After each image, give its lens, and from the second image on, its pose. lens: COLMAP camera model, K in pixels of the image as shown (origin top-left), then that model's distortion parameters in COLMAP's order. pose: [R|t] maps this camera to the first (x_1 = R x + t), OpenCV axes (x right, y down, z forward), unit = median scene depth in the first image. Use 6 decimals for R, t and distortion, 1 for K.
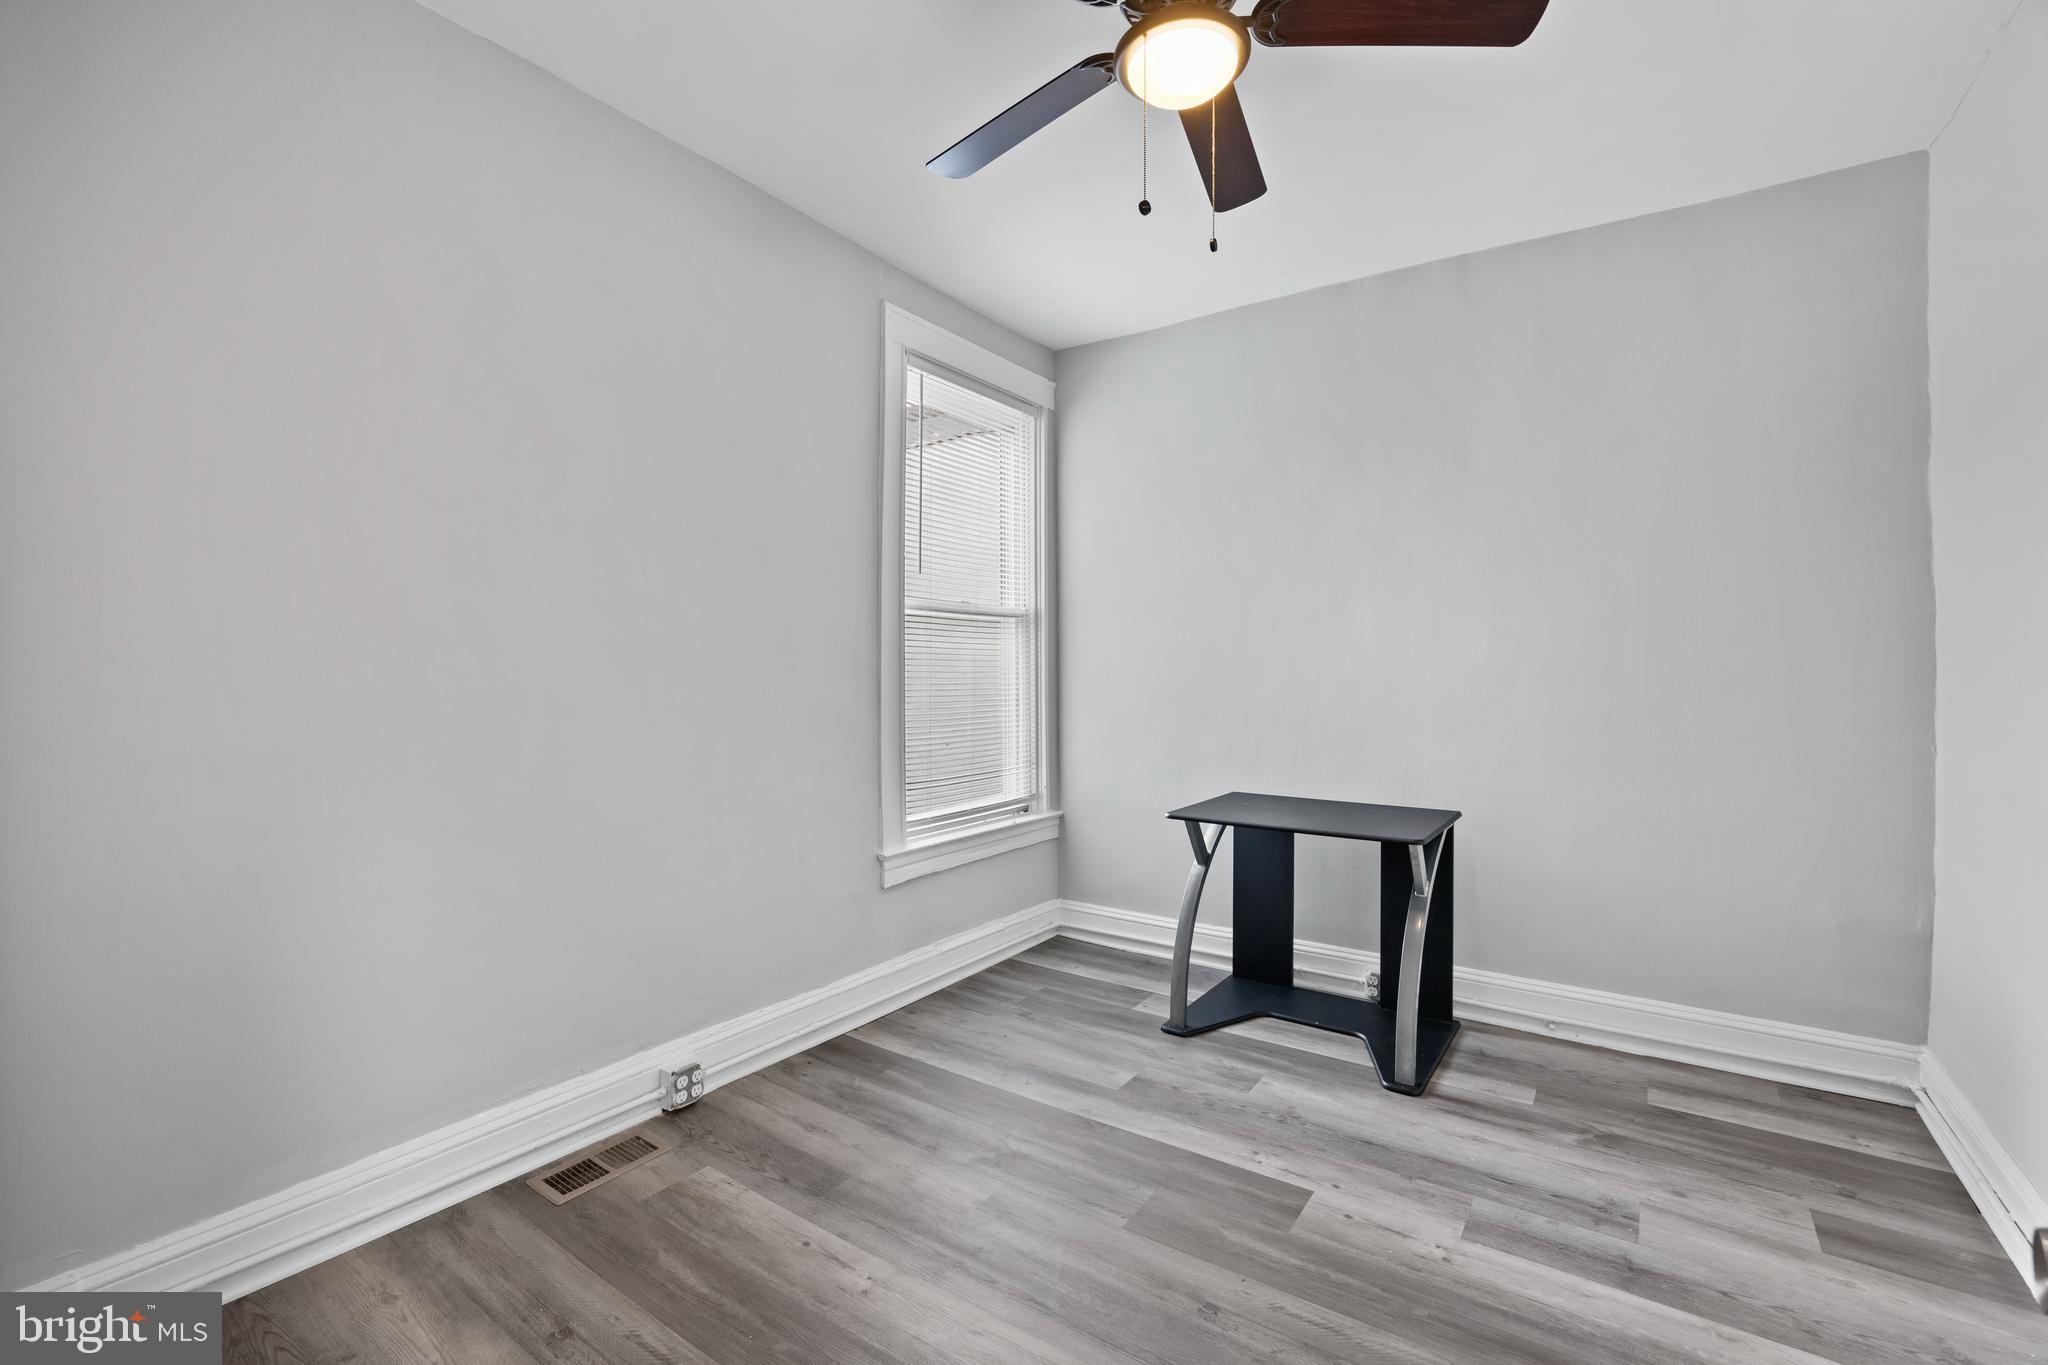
lens RADIAL K [[881.5, 0, 1021.1], [0, 881.5, 675.2], [0, 0, 1]] dist [-0.010688, 0.000546]
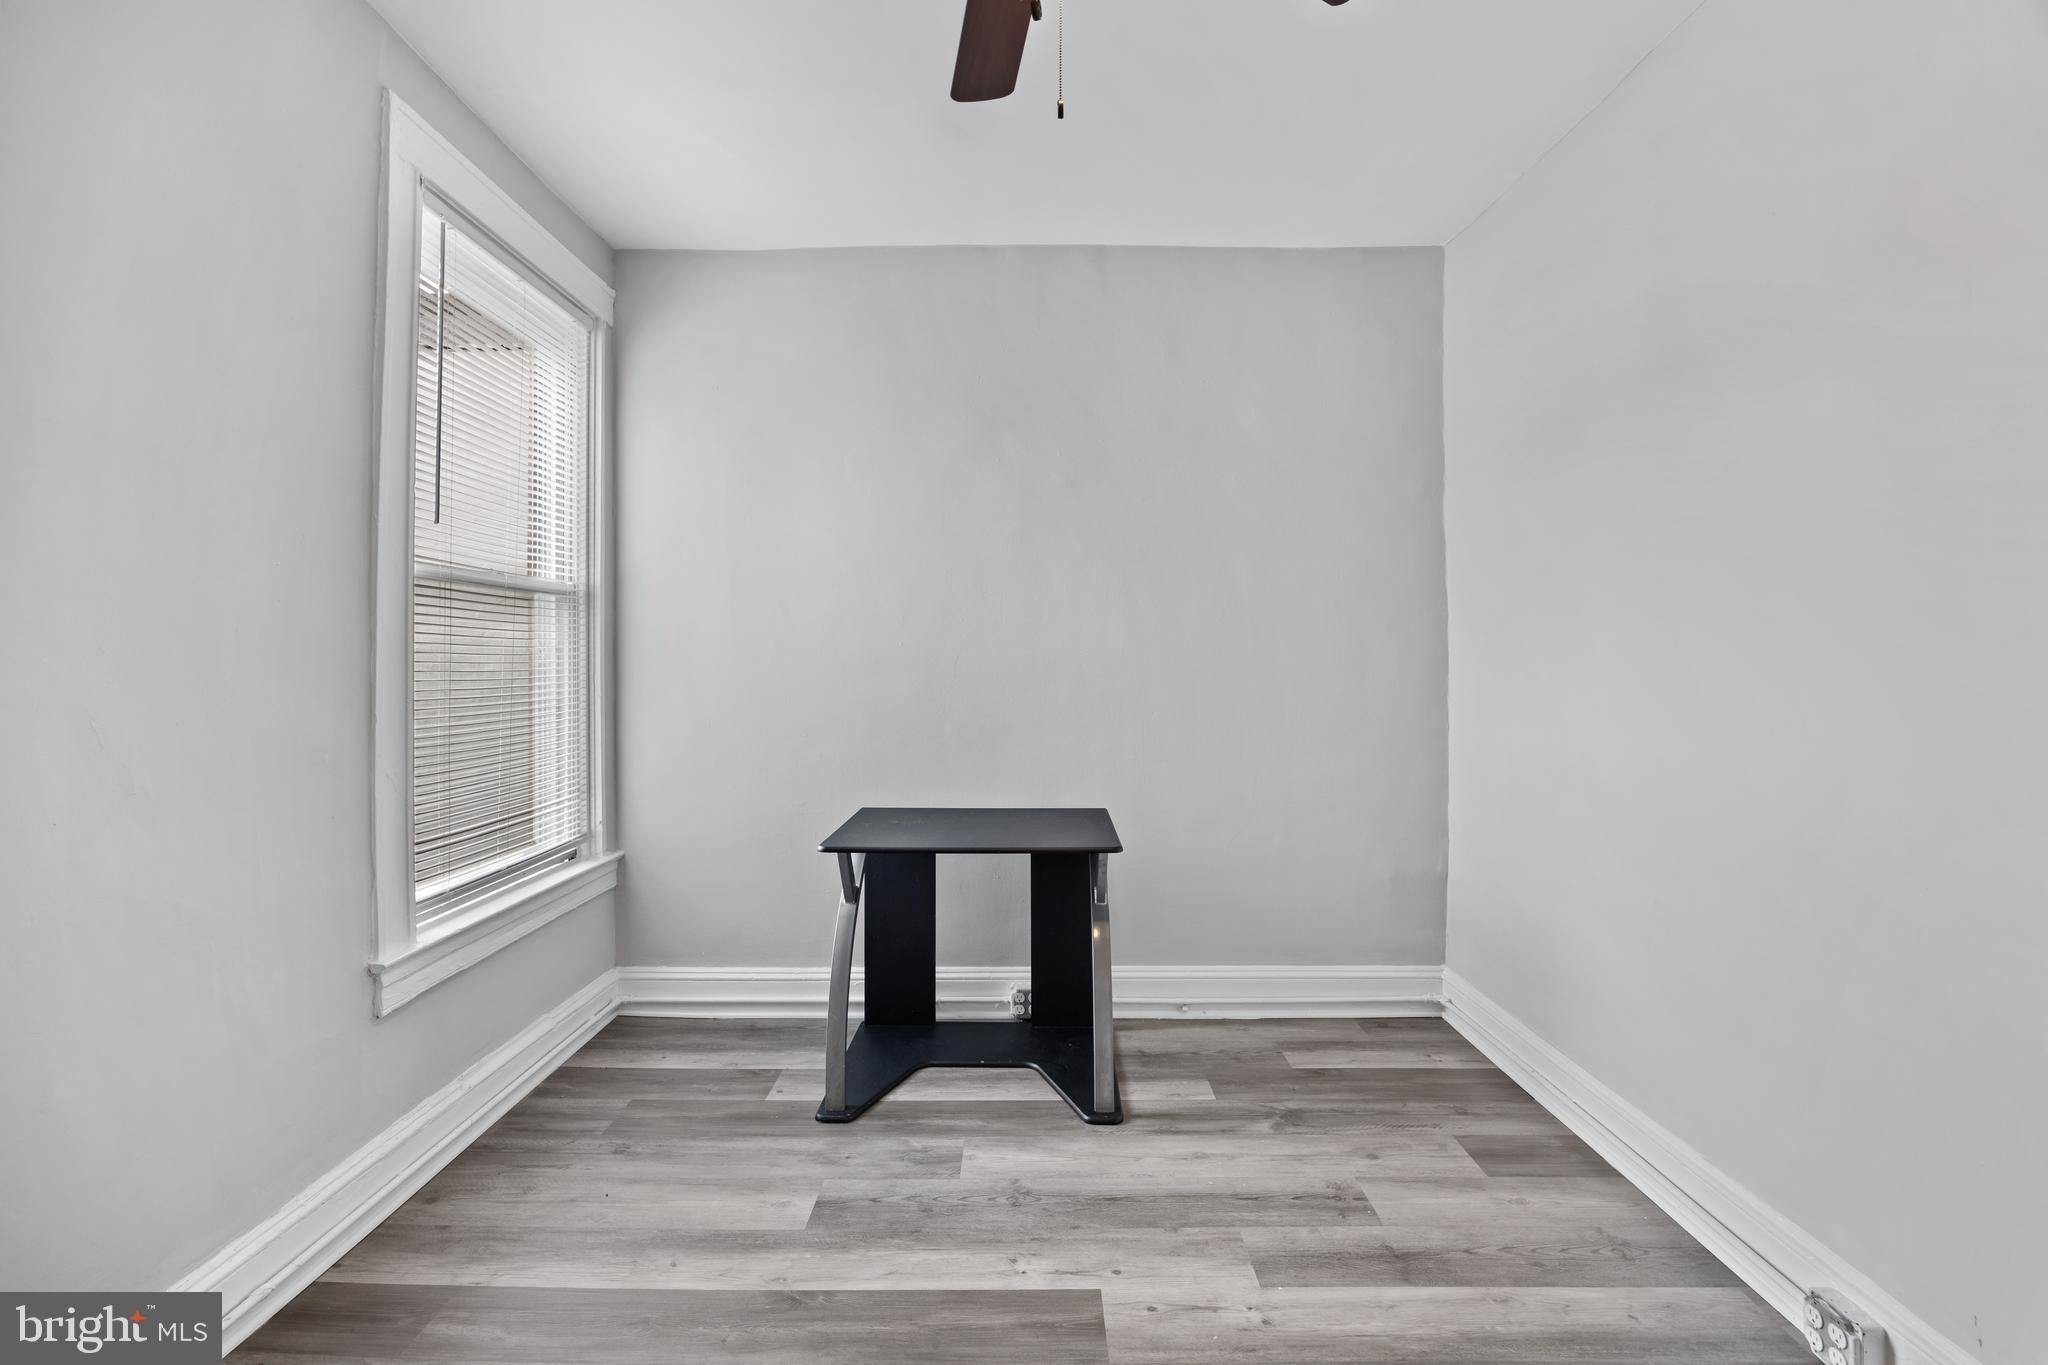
lens RADIAL K [[893.5, 0, 1023.7], [0, 893.5, 652.8], [0, 0, 1]] dist [-0.013265, 0.000311]
pose [[0.826253, 0.000841, 0.563298, -0.148366], [0.009006, 0.999851, -0.014702, -0.004837], [-0.563227, 0.017221, 0.826123, 0.241621]]
